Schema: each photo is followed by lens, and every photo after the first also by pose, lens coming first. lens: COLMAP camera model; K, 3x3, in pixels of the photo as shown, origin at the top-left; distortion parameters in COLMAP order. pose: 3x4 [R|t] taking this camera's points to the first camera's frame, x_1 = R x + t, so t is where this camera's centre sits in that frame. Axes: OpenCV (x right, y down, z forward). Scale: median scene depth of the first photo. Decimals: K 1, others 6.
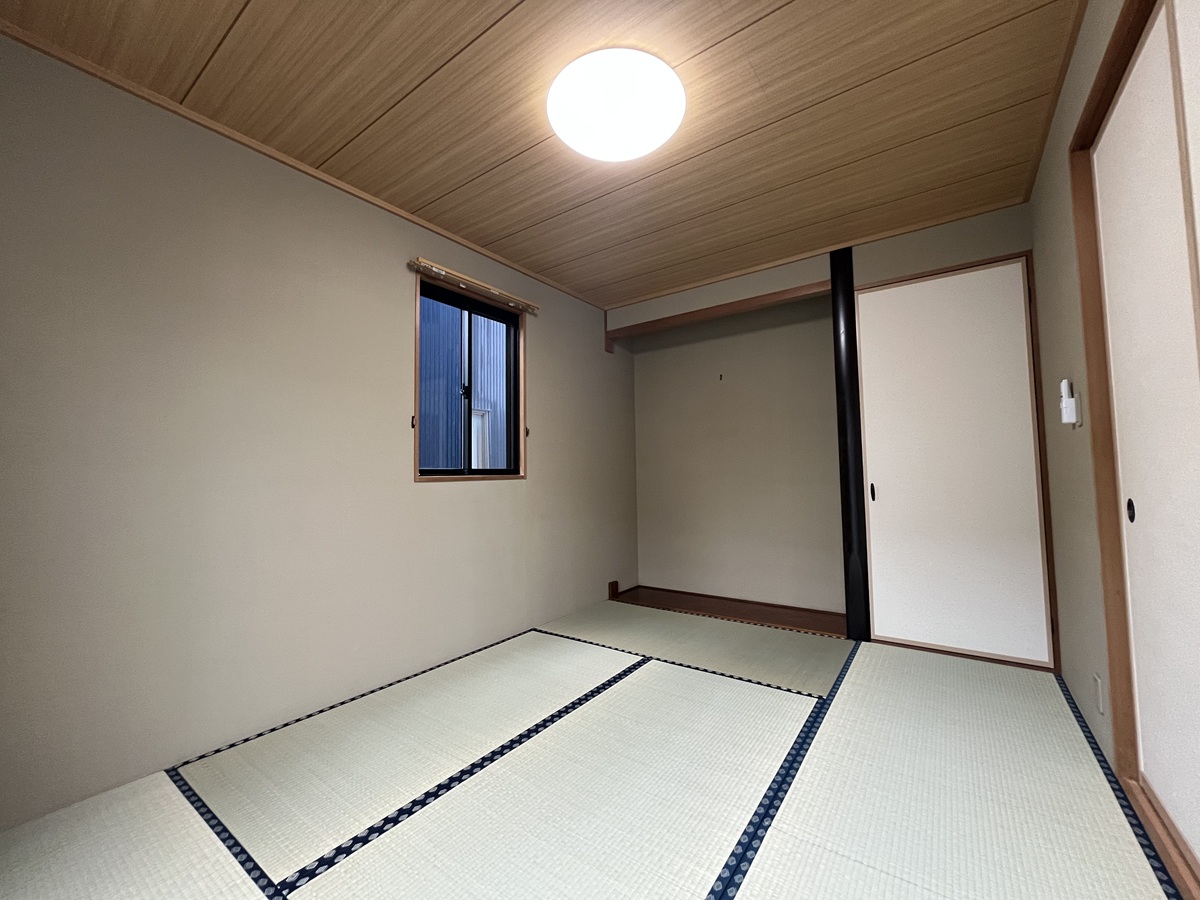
lens RADIAL K [[490.8, 0, 600.0], [0, 490.8, 450.0], [0, 0, 1]] dist [0.024462, -0.000035]
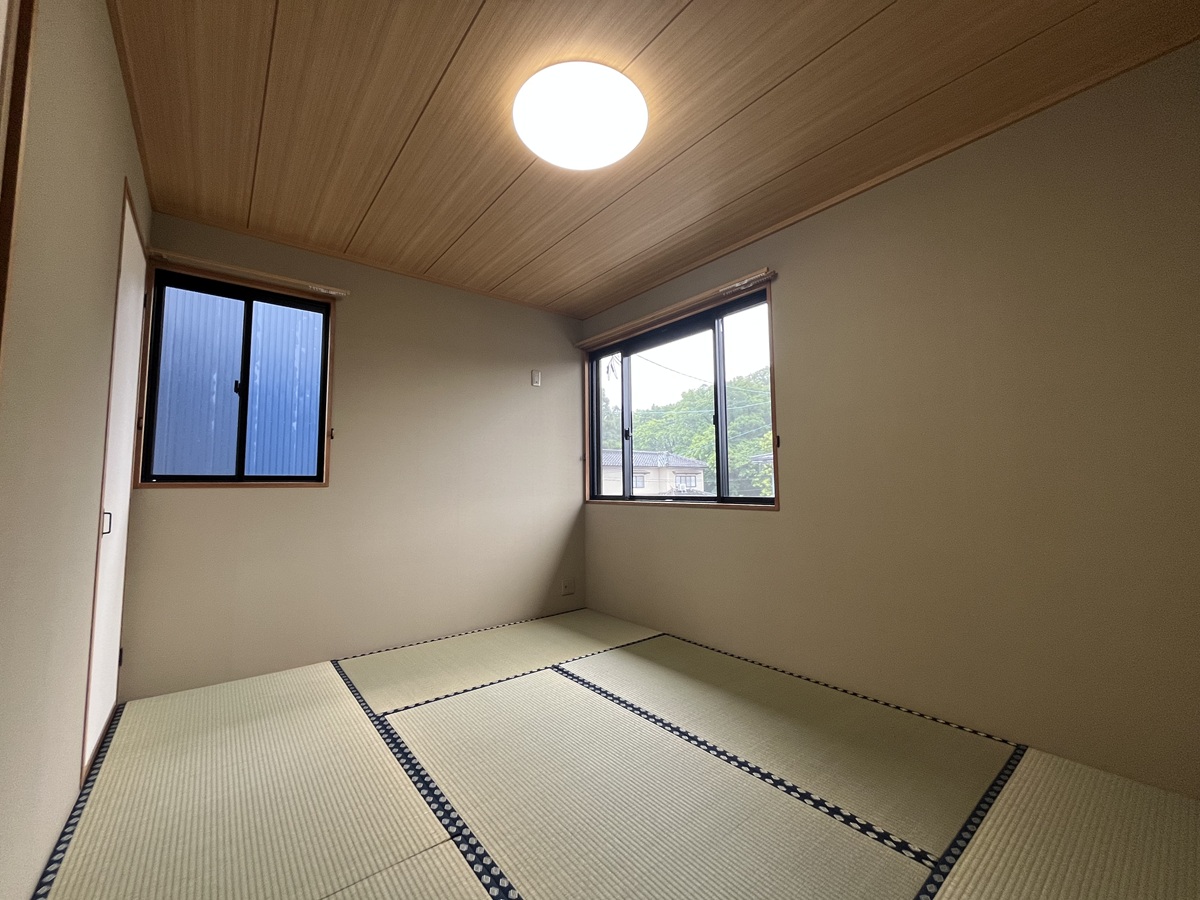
lens RADIAL K [[483.1, 0, 597.1], [0, 483.1, 444.1], [0, 0, 1]] dist [0.000005, 0.000009]
pose [[0.961734, -0.018657, -0.273350, 0.183421], [0.010670, 0.999472, -0.030675, -0.006151], [0.273778, 0.026584, 0.961425, -0.135613]]
